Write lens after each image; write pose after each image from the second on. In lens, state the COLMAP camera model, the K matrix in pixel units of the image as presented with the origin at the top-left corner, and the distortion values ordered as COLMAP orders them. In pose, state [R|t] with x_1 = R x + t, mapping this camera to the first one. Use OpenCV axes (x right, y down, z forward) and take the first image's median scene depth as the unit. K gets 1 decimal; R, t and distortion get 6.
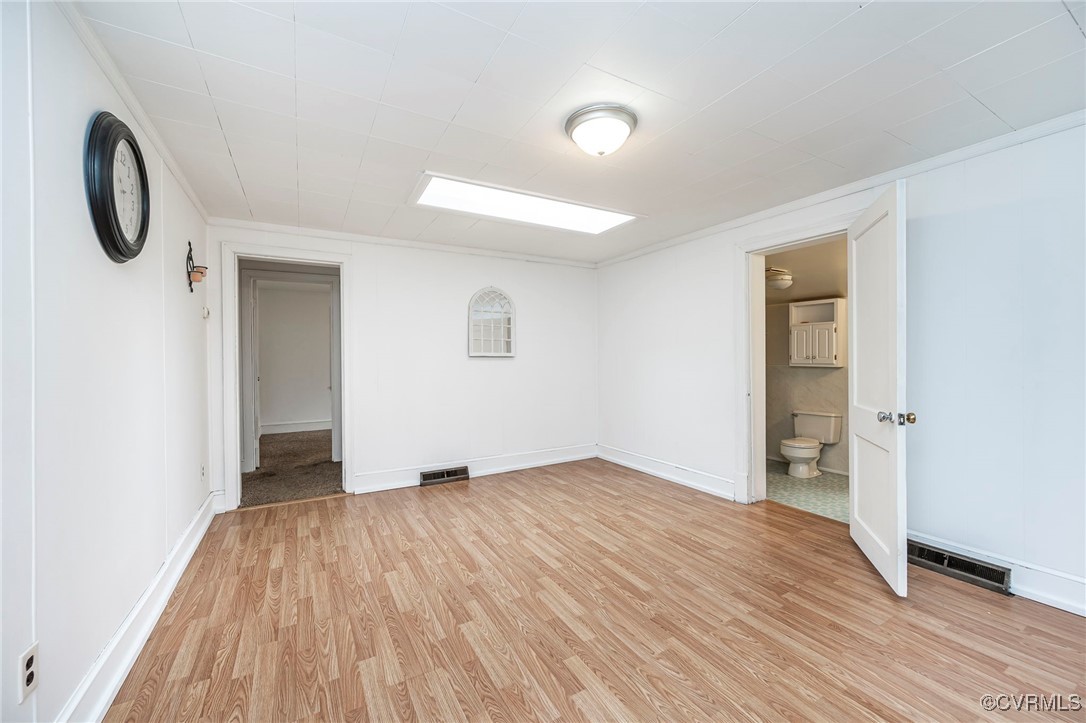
lens RADIAL K [[420.9, 0, 539.0], [0, 420.9, 362.0], [0, 0, 1]] dist [0.000261, 0.000257]
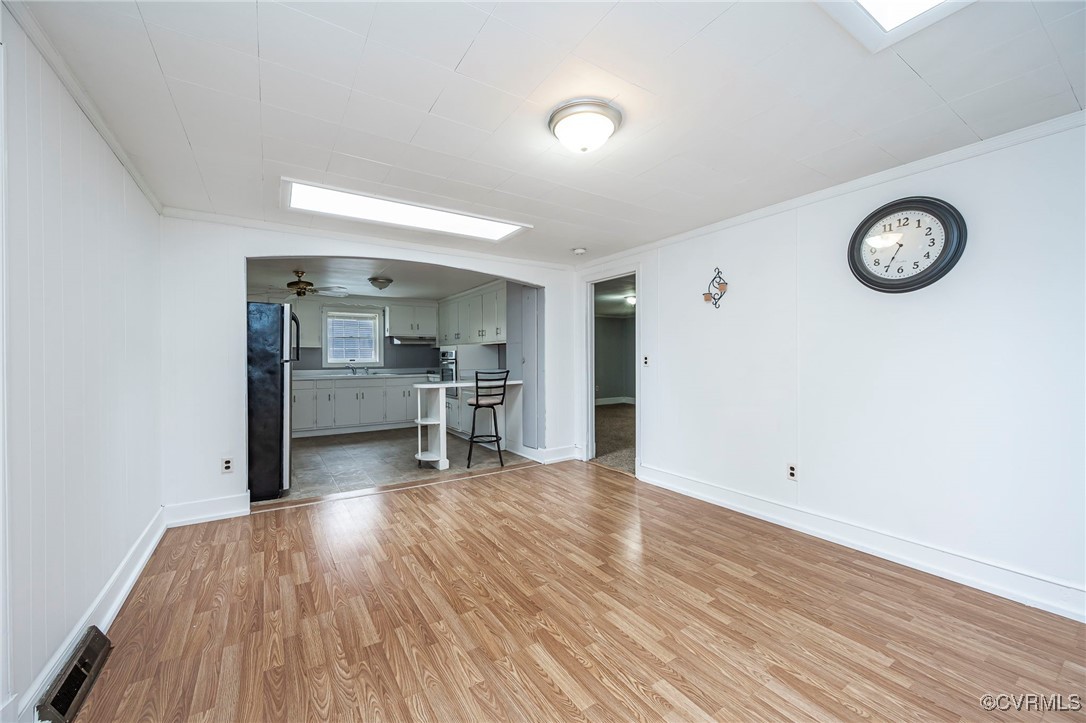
lens RADIAL K [[420.9, 0, 538.4], [0, 420.9, 352.8], [0, 0, 1]] dist [0.000261, 0.000257]
pose [[-0.998459, 0.012132, -0.054151, 0.309289], [0.012353, 0.999917, -0.003754, -0.025567], [0.054101, -0.004417, -0.998526, 1.964312]]
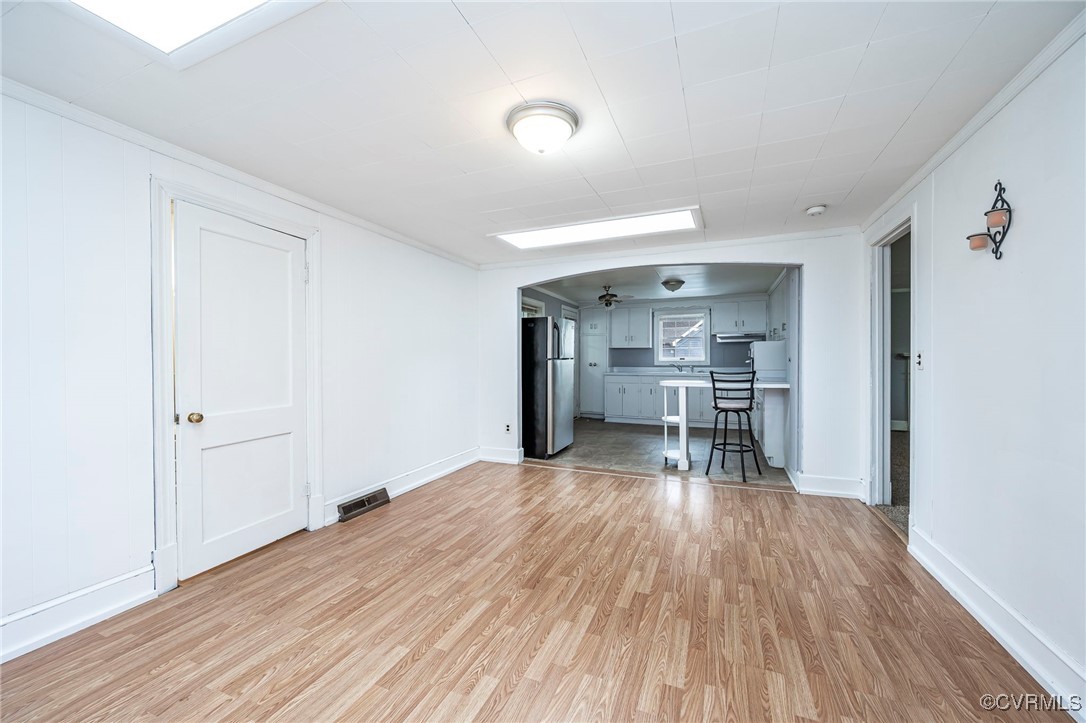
lens RADIAL K [[420.9, 0, 544.9], [0, 420.9, 351.8], [0, 0, 1]] dist [0.000261, 0.000257]
pose [[-0.610626, 0.024498, 0.791540, -0.640181], [0.016151, 0.999699, -0.018481, -0.006822], [-0.791754, 0.001499, -0.610838, 1.597283]]
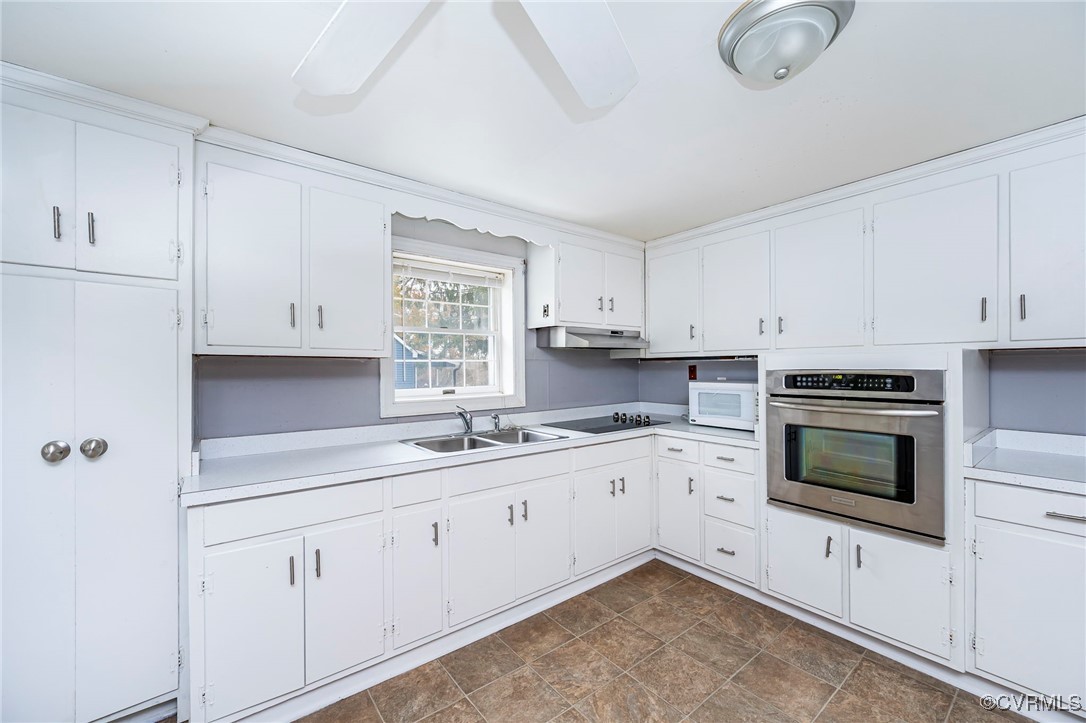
lens RADIAL K [[420.9, 0, 525.3], [0, 420.9, 370.2], [0, 0, 1]] dist [0.000261, 0.000257]
pose [[-0.991790, 0.011329, -0.127371, 1.790337], [0.009159, 0.999803, 0.017608, -0.086181], [0.127545, 0.016297, -0.991699, -0.585333]]
